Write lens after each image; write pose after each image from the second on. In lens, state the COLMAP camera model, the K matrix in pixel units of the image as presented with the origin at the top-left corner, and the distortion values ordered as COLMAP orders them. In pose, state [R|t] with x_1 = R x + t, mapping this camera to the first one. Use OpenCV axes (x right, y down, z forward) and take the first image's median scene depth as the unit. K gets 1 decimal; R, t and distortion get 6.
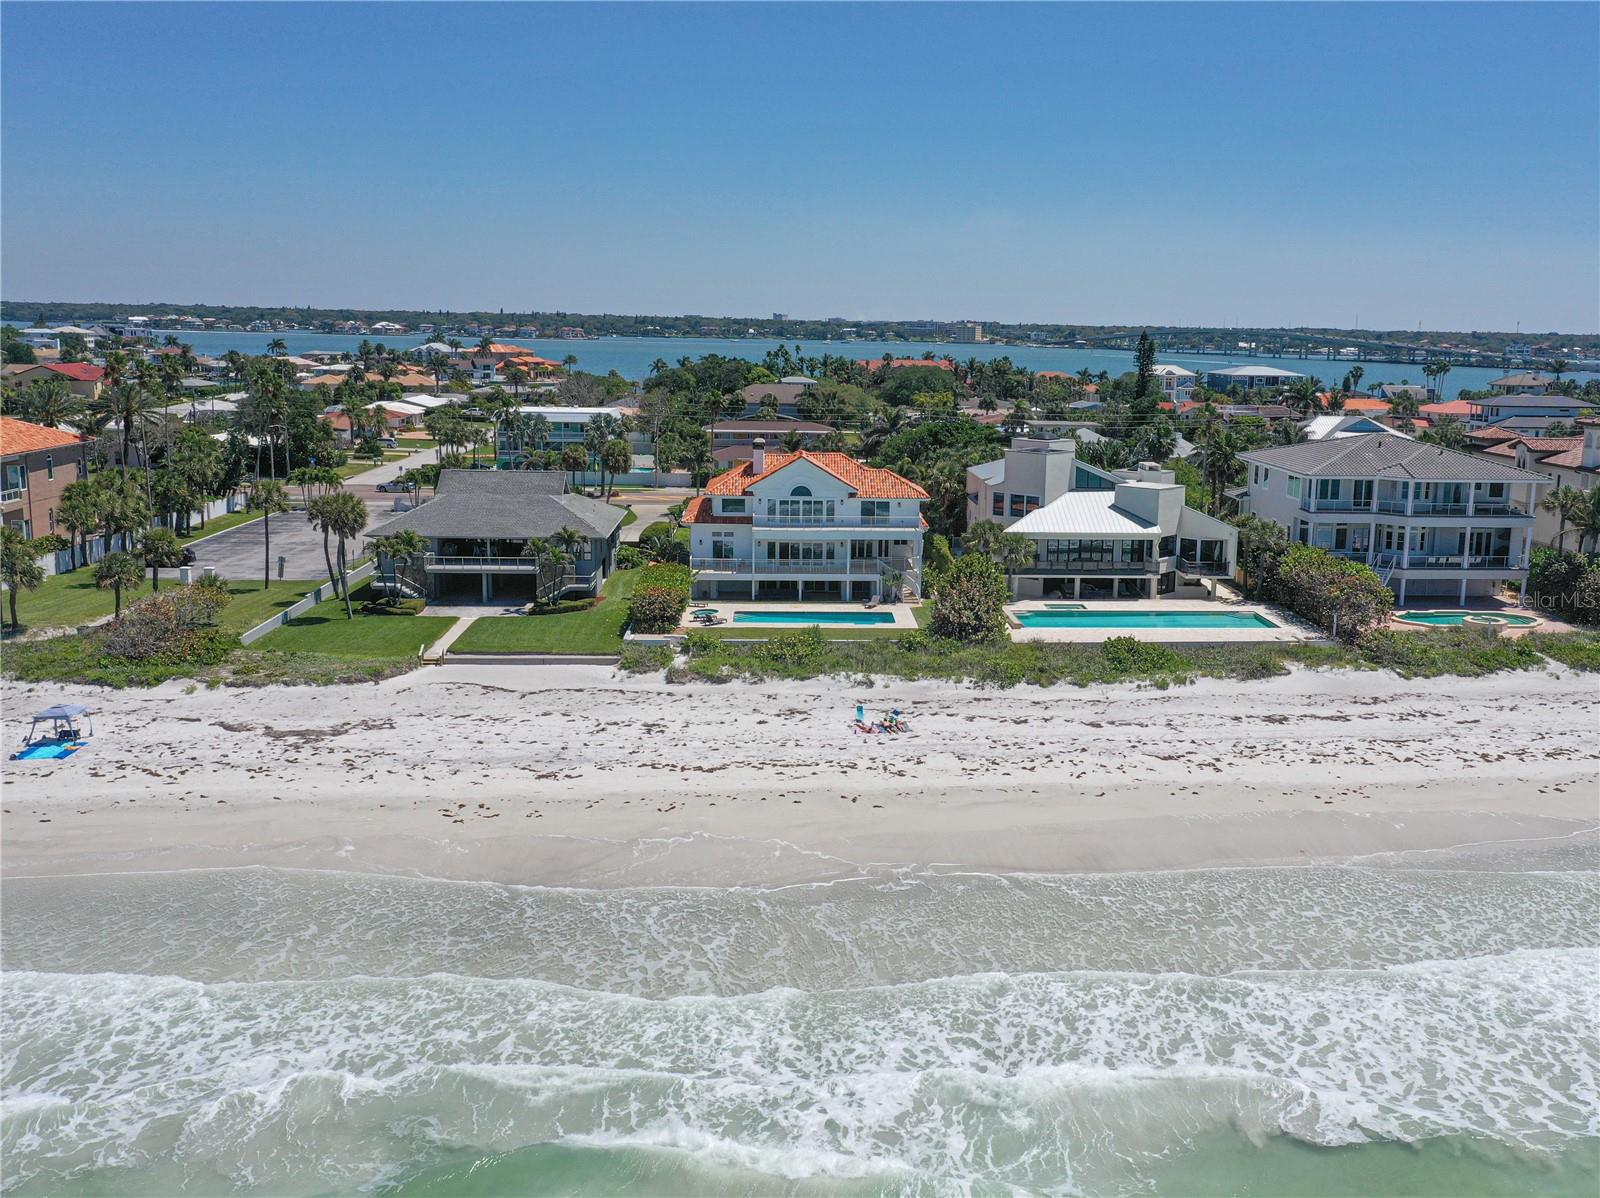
lens RADIAL K [[1456.8, 0, 890.2], [0, 1456.8, 598.2], [0, 0, 1]] dist [-0.022532, 0.000036]
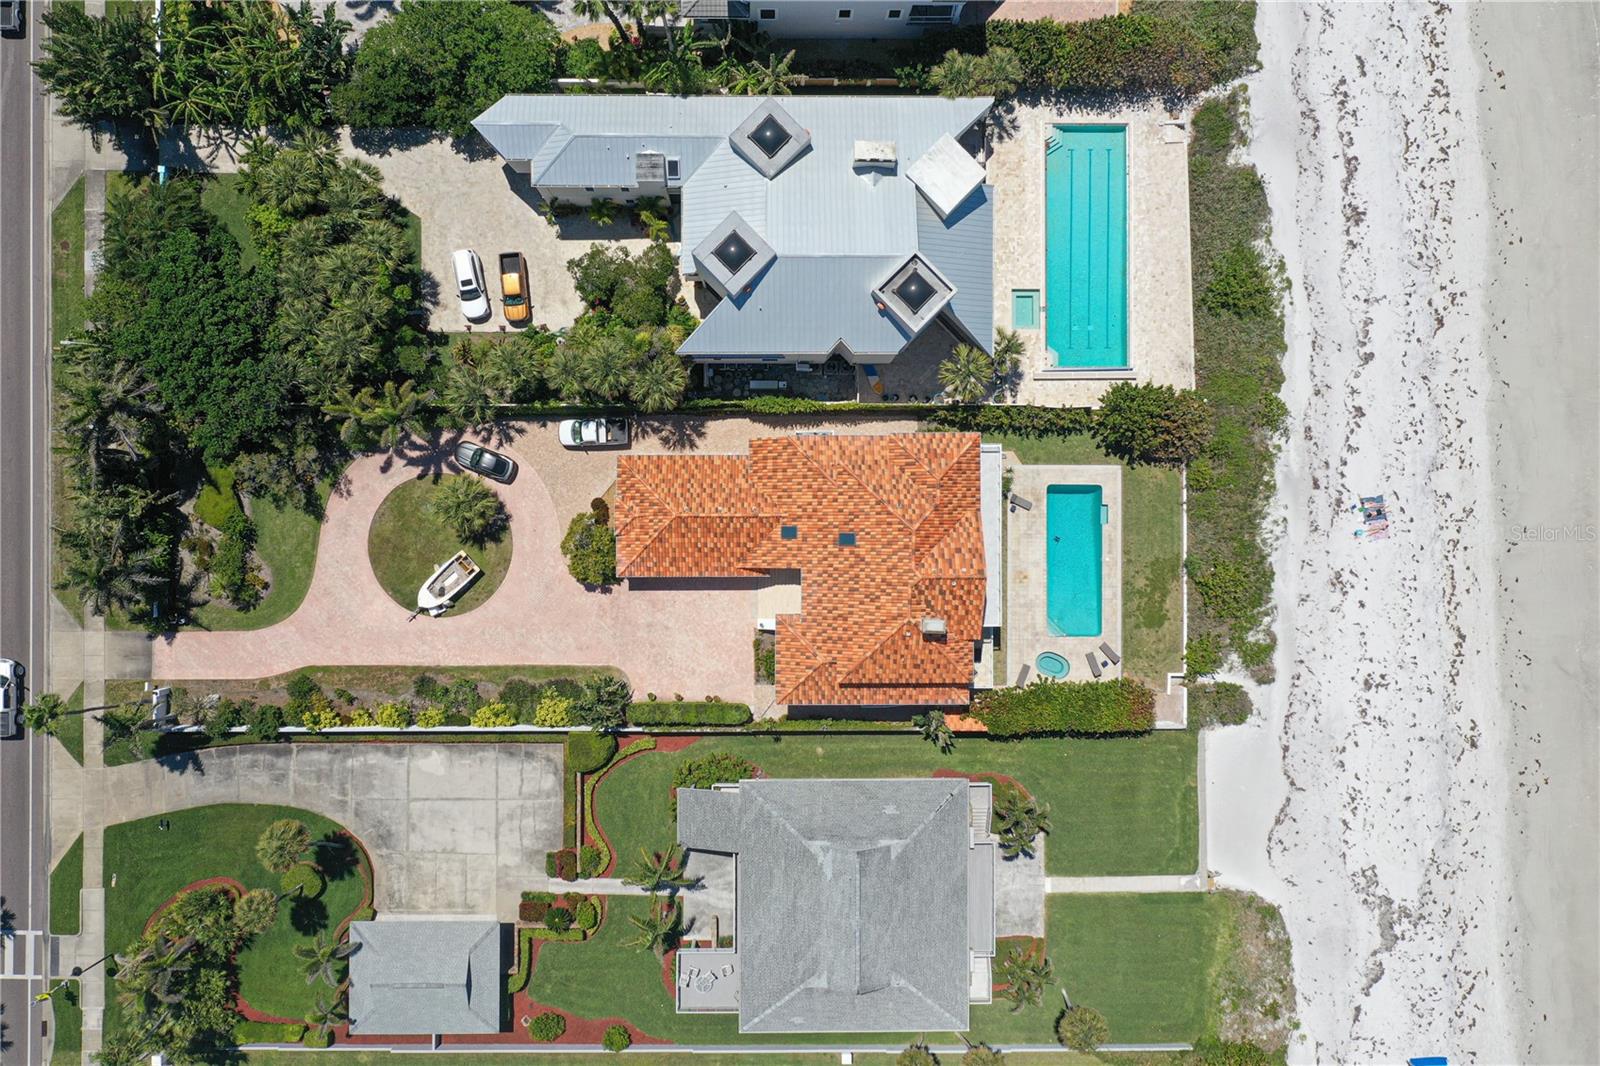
lens RADIAL K [[1276.1, 0, 796.4], [0, 1276.1, 507.3], [0, 0, 1]] dist [-0.001033, -0.003394]
pose [[0.075113, -0.997028, -0.017134, -0.012583], [0.177457, -0.003543, 0.984122, -0.883336], [-0.981258, -0.076961, 0.176664, 0.984869]]
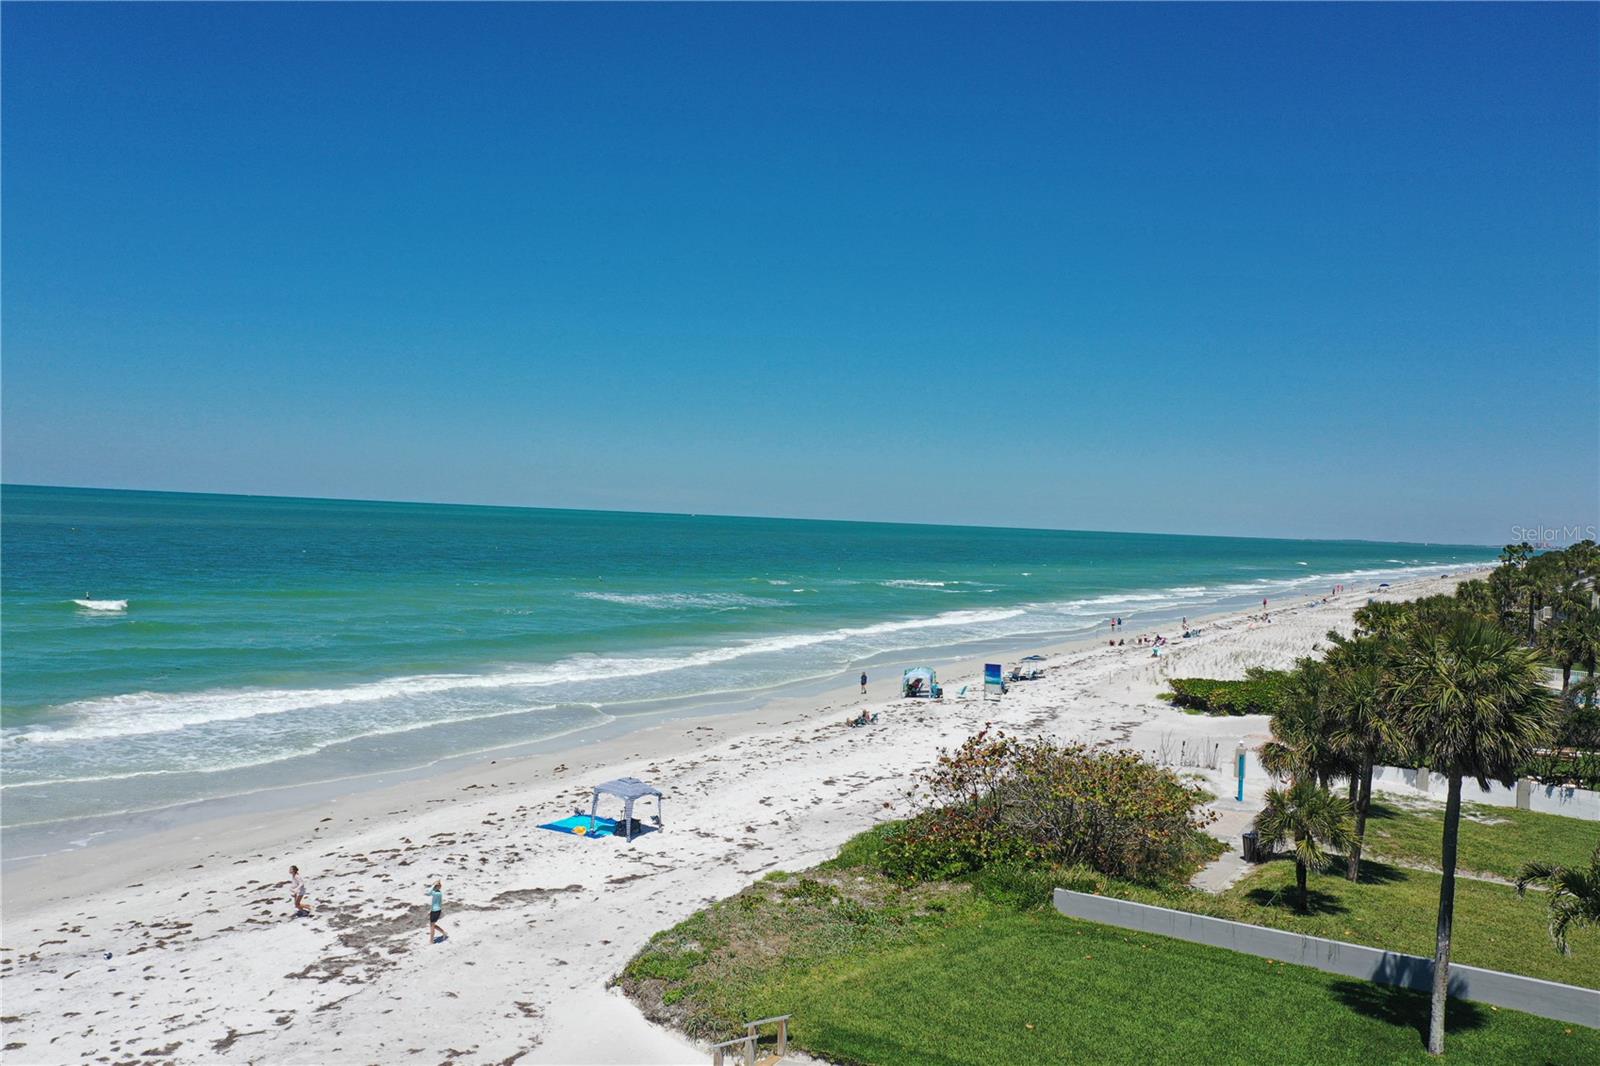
lens RADIAL K [[1276.1, 0, 796.4], [0, 1276.1, 507.3], [0, 0, 1]] dist [-0.001033, -0.003394]
pose [[-0.577231, -0.046400, -0.815262, -0.077524], [-0.197536, 0.976666, 0.084275, -0.082715], [0.792329, 0.209689, -0.572927, 0.955284]]
